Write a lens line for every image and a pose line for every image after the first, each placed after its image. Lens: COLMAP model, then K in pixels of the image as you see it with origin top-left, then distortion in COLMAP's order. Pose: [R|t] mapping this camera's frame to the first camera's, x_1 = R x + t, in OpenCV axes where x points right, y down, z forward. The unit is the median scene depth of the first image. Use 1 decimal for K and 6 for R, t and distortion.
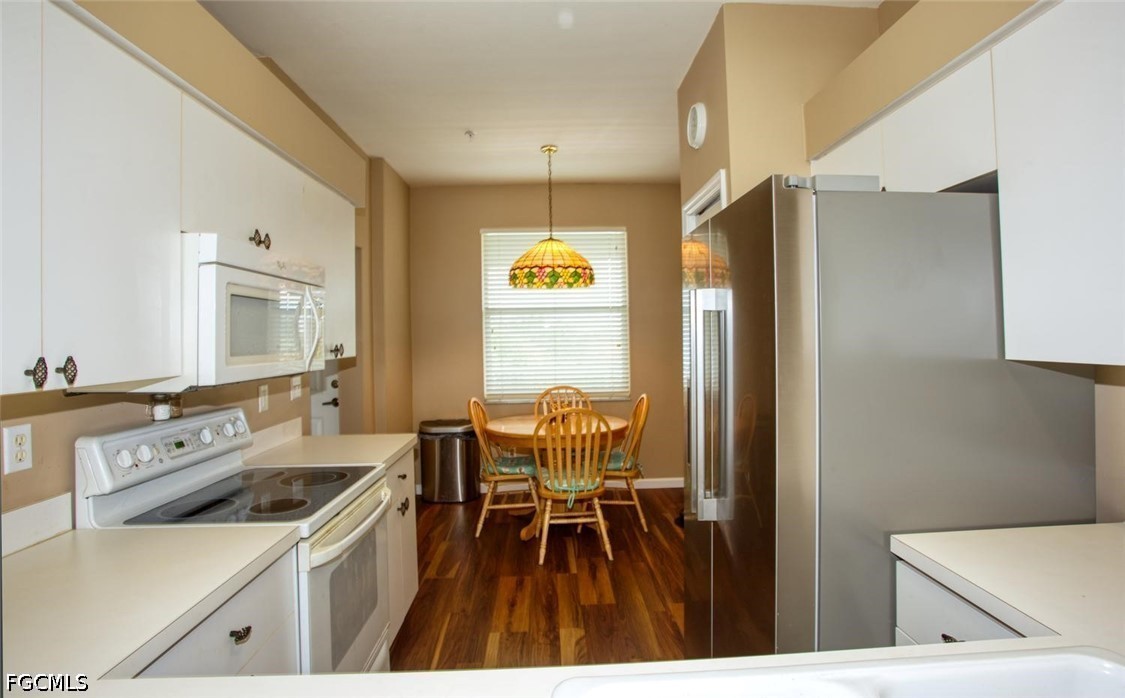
lens RADIAL K [[564.5, 0, 562.5], [0, 564.5, 349.0], [0, 0, 1]] dist [-0.000161, 0.000006]
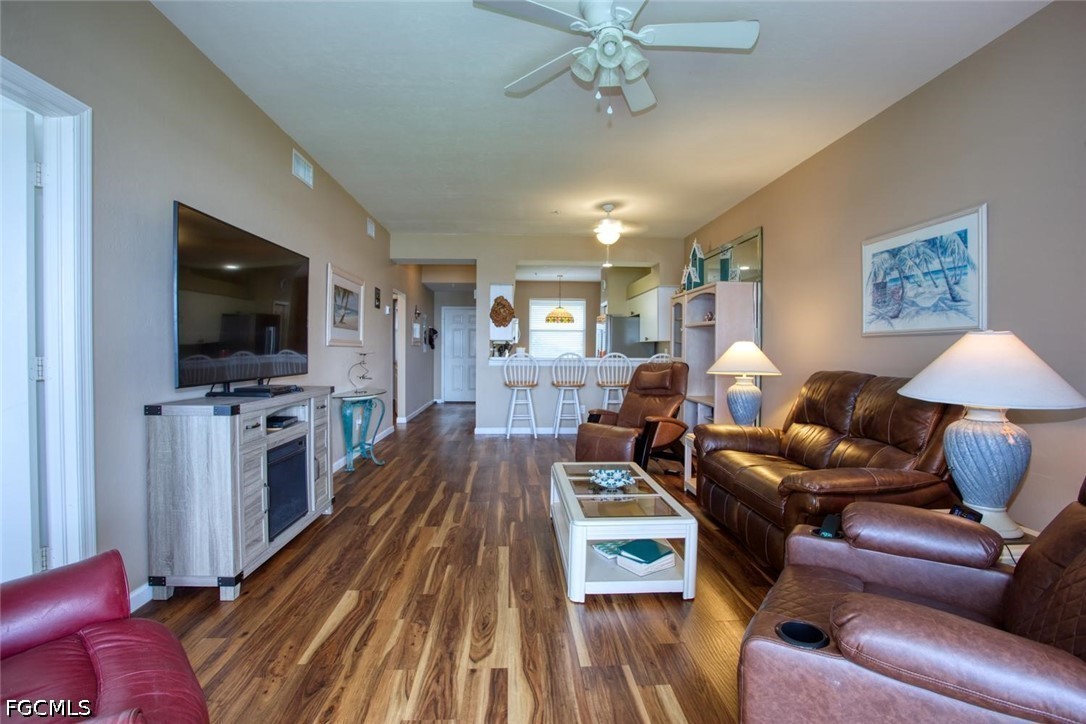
lens RADIAL K [[524.2, 0, 543.0], [0, 524.2, 362.0], [0, 0, 1]] dist [-0.077372, 0.029287]
pose [[0.999033, 0.029376, 0.032706, -0.196272], [-0.029282, 0.999566, -0.003348, 0.108858], [-0.032790, 0.002387, 0.999459, -1.795786]]
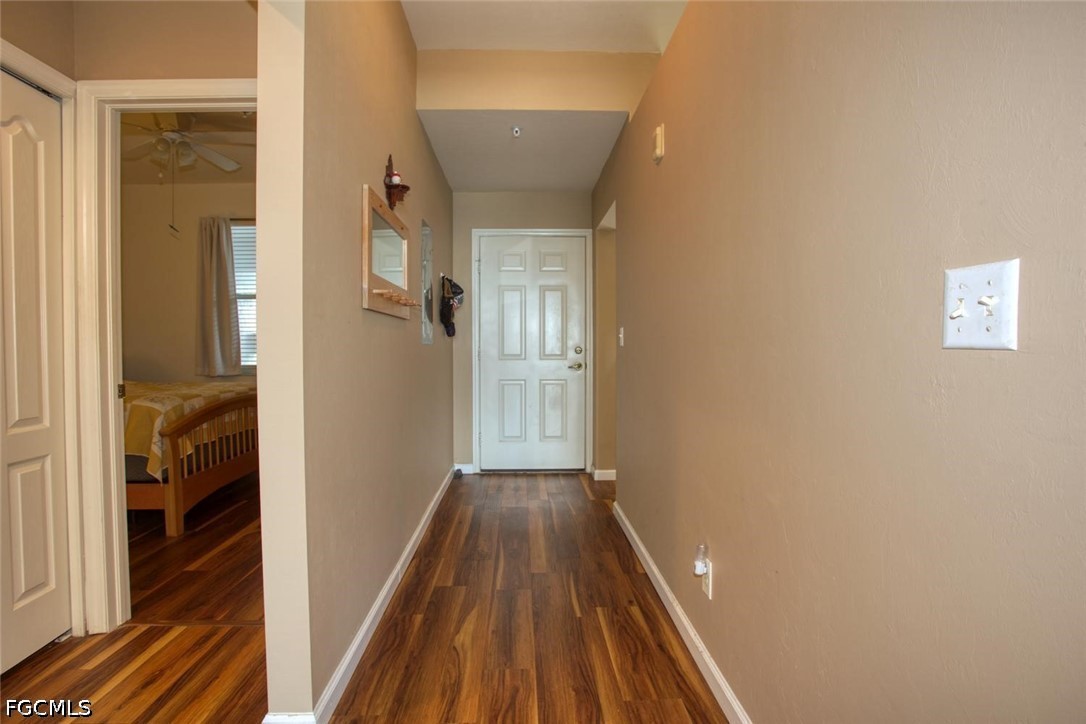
lens RADIAL K [[524.2, 0, 543.0], [0, 524.2, 362.0], [0, 0, 1]] dist [-0.077372, 0.029287]
pose [[0.999755, 0.019938, 0.009579, -0.514979], [-0.019968, 0.999796, 0.003083, 0.092889], [-0.009516, -0.003274, 0.999949, -0.062812]]
